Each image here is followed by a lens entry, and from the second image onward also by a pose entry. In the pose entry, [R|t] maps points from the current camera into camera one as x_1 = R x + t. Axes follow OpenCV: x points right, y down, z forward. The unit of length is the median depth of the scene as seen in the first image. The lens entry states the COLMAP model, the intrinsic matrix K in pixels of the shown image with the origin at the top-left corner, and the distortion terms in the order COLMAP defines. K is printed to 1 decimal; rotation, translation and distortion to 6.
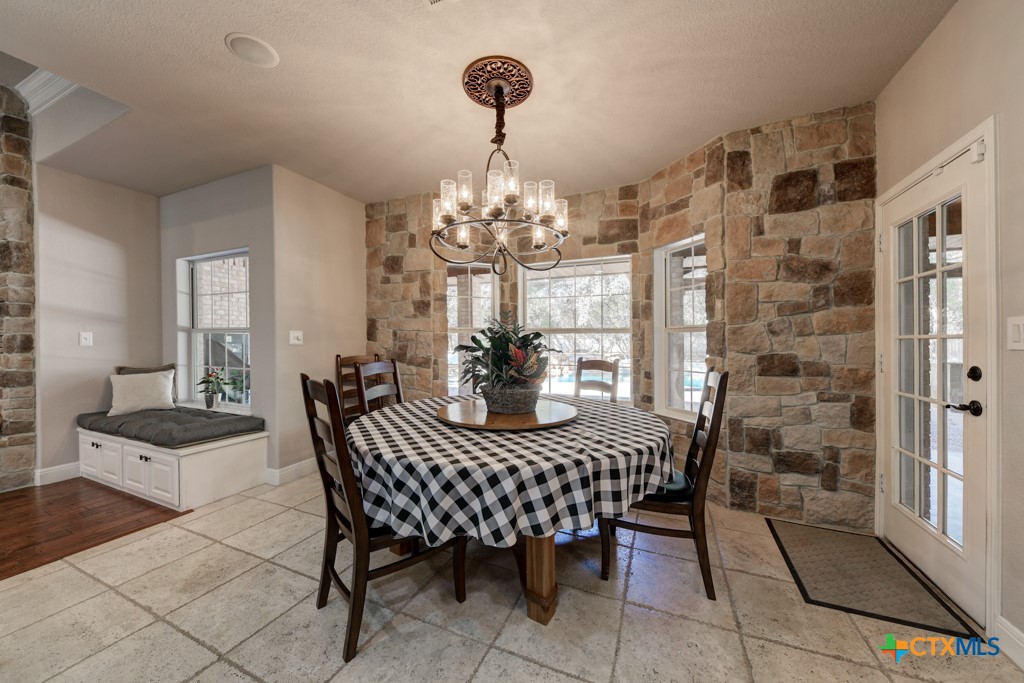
lens RADIAL K [[358.8, 0, 508.5], [0, 358.8, 343.3], [0, 0, 1]] dist [-0.008693, -0.000743]
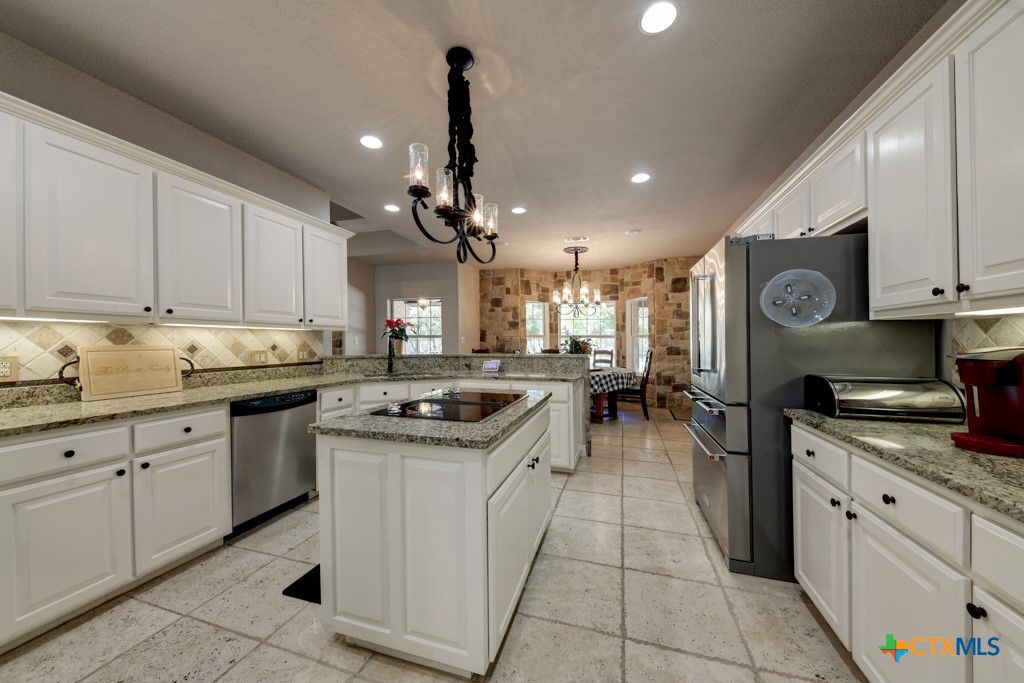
lens RADIAL K [[358.8, 0, 514.6], [0, 358.8, 341.3], [0, 0, 1]] dist [-0.008693, -0.000743]
pose [[0.992277, -0.001676, 0.124033, -0.680252], [0.002490, 0.999976, -0.006406, 0.004181], [-0.124020, 0.006665, 0.992257, -1.366902]]
